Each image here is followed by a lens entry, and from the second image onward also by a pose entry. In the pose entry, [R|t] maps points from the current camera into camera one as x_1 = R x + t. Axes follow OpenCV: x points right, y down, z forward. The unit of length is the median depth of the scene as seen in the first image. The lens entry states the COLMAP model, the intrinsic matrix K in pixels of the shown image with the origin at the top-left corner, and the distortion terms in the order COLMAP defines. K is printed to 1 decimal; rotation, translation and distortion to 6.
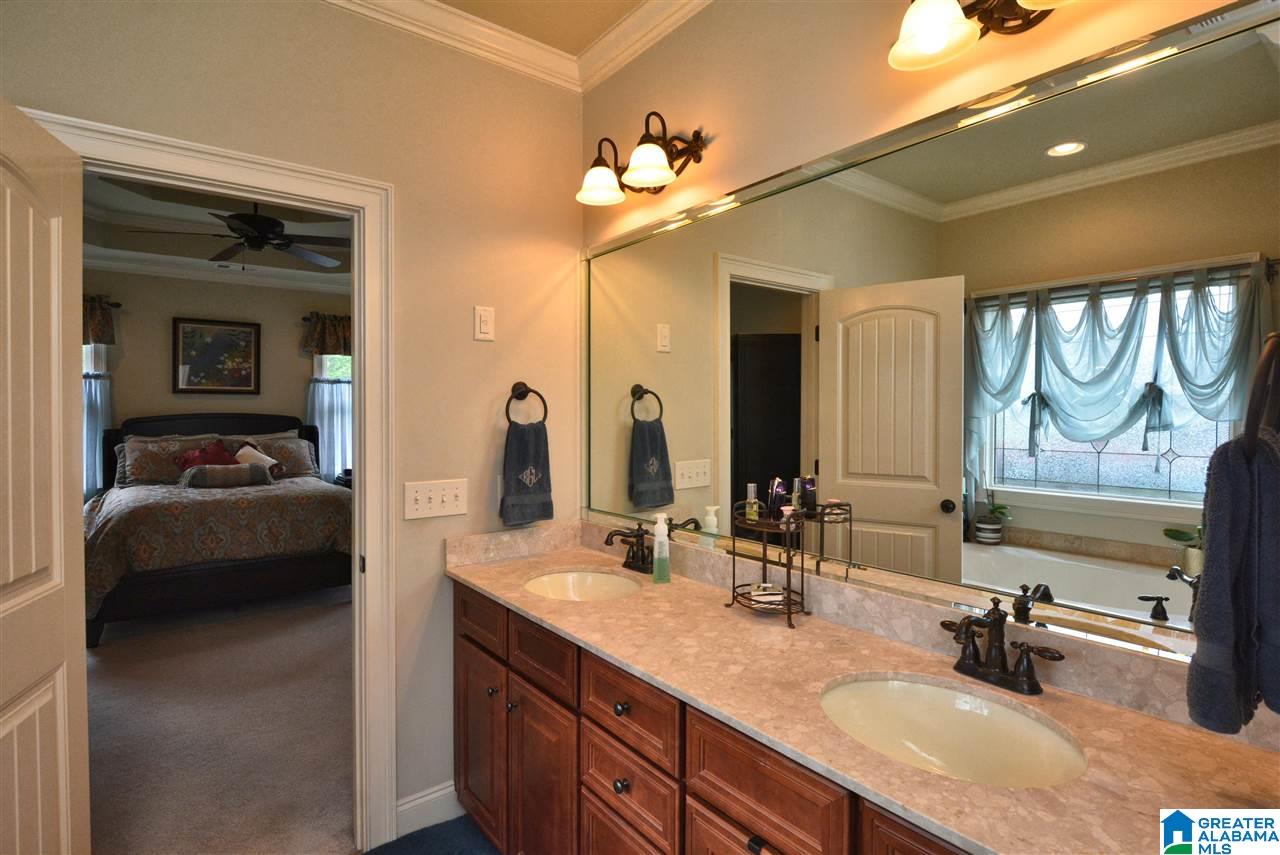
lens RADIAL K [[632.2, 0, 652.8], [0, 632.2, 421.0], [0, 0, 1]] dist [-0.009129, -0.001237]
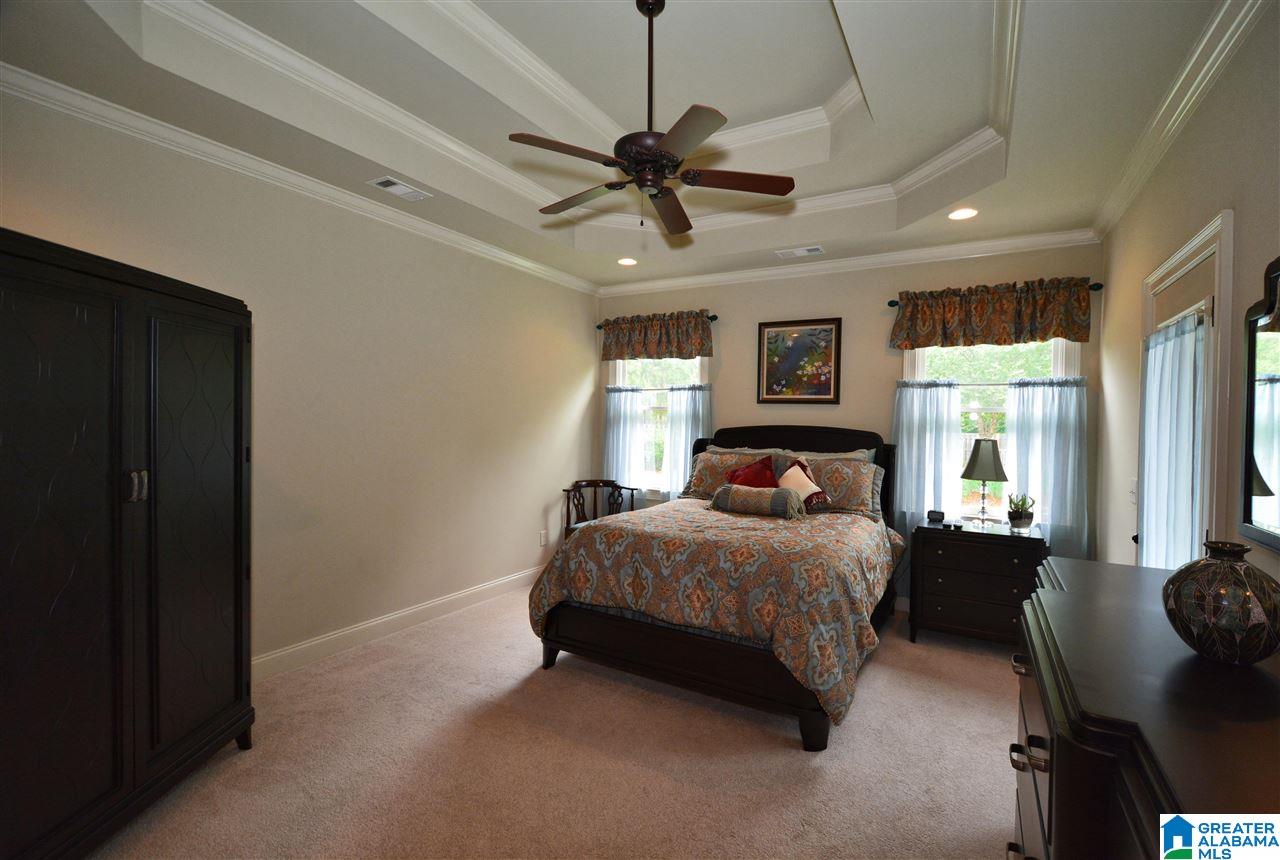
lens RADIAL K [[577.3, 0, 641.4], [0, 577.3, 422.2], [0, 0, 1]] dist [0.019543, -0.002816]
pose [[0.361061, 0.020486, -0.932317, -0.011809], [-0.034677, 0.999362, 0.008530, -0.016370], [0.931897, 0.029250, 0.361541, 0.507036]]
